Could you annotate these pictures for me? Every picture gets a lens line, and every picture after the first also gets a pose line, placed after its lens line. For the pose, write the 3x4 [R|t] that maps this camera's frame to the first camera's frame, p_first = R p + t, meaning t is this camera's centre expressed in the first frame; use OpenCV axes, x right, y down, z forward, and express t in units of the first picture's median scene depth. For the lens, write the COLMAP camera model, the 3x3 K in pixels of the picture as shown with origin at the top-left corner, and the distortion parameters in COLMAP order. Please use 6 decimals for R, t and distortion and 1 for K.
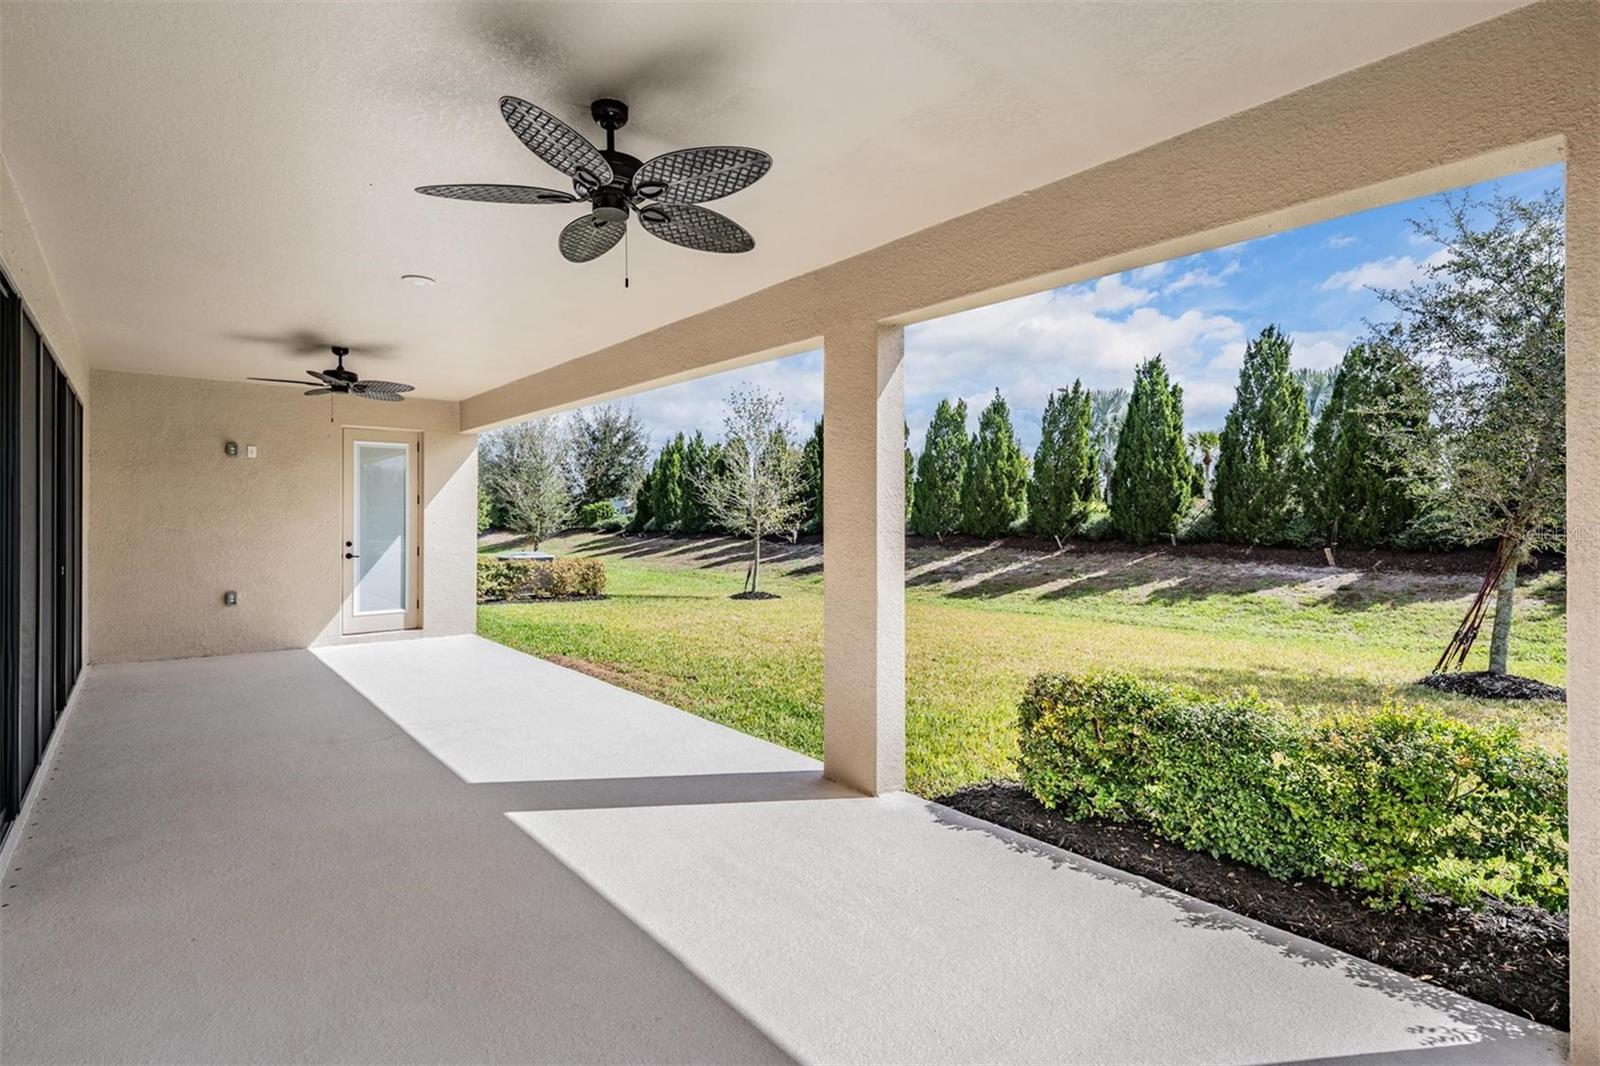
lens RADIAL K [[764.8, 0, 800.0], [0, 764.8, 533.0], [0, 0, 1]] dist [0.000681, -0.000062]
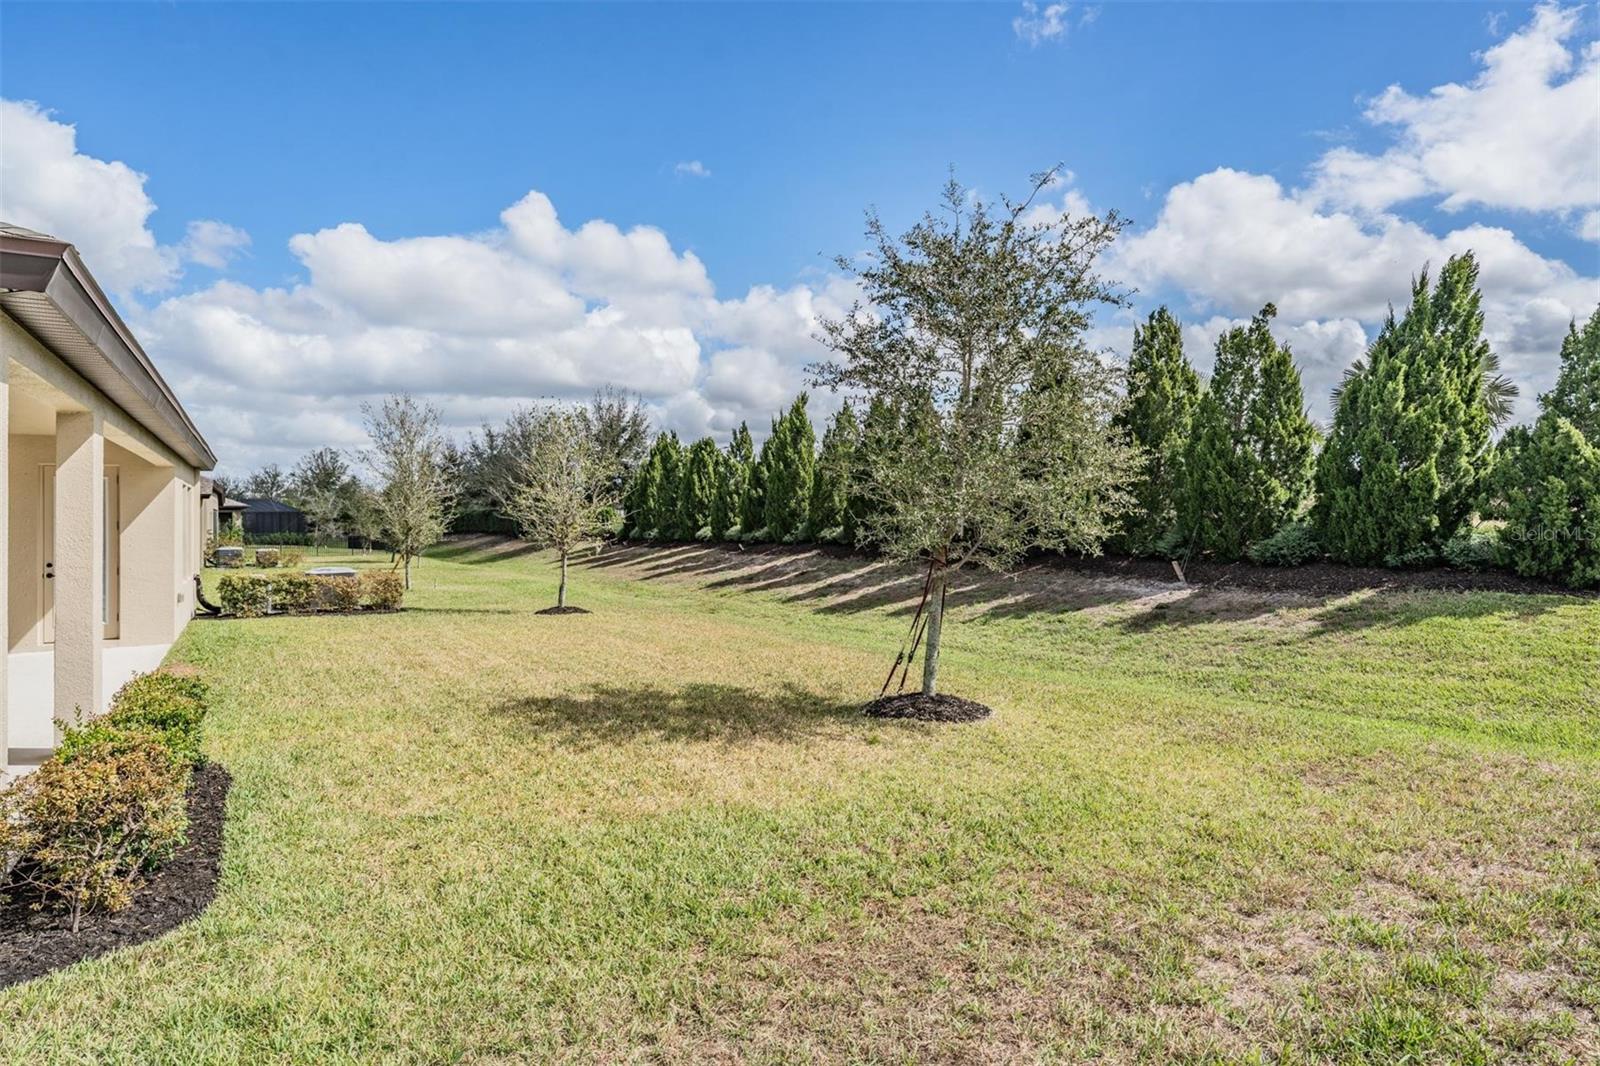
lens RADIAL K [[886.8, 0, 800.0], [0, 886.8, 533.0], [0, 0, 1]] dist [-0.002001, 0.000220]
pose [[0.987368, -0.007704, -0.158258, 0.749679], [0.007308, 0.999969, -0.003083, -0.022295], [0.158277, 0.001887, 0.987393, -0.152849]]
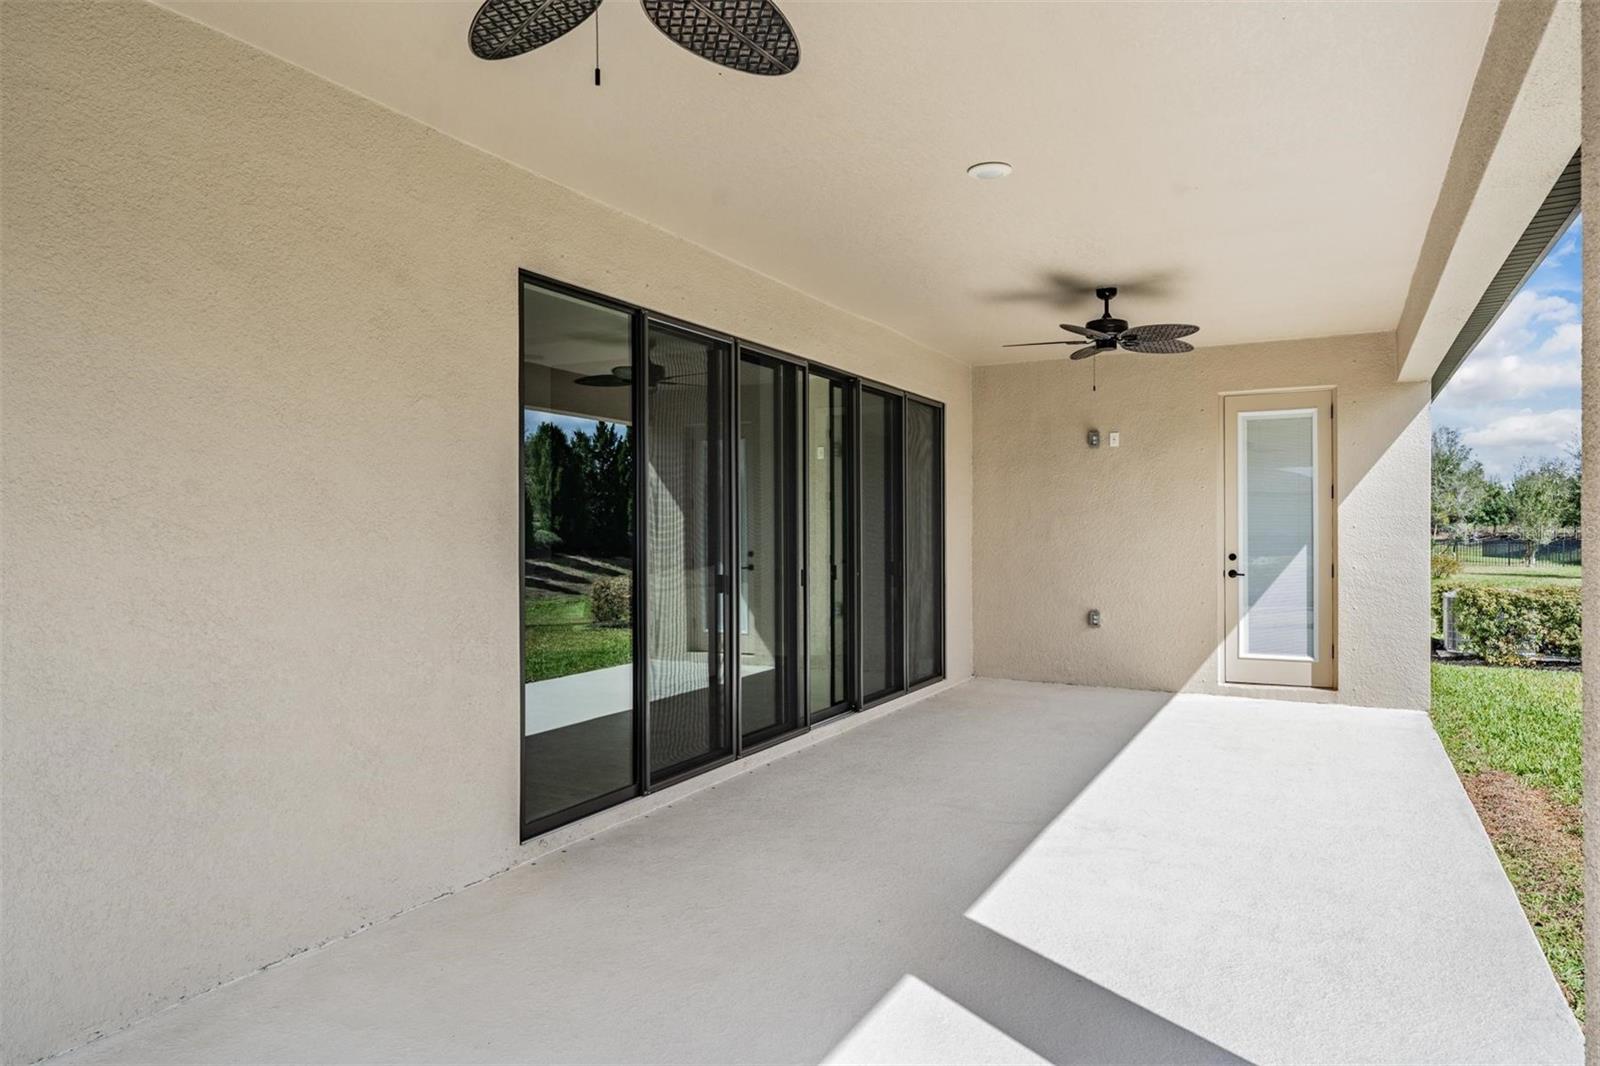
lens RADIAL K [[1041.7, 0, 800.0], [0, 1041.7, 533.0], [0, 0, 1]] dist [-0.000054, 0.000188]
pose [[0.382807, -0.002056, -0.923826, 0.157604], [-0.012681, 0.999892, -0.007481, 0.004370], [0.923741, 0.014579, 0.382740, 0.247124]]
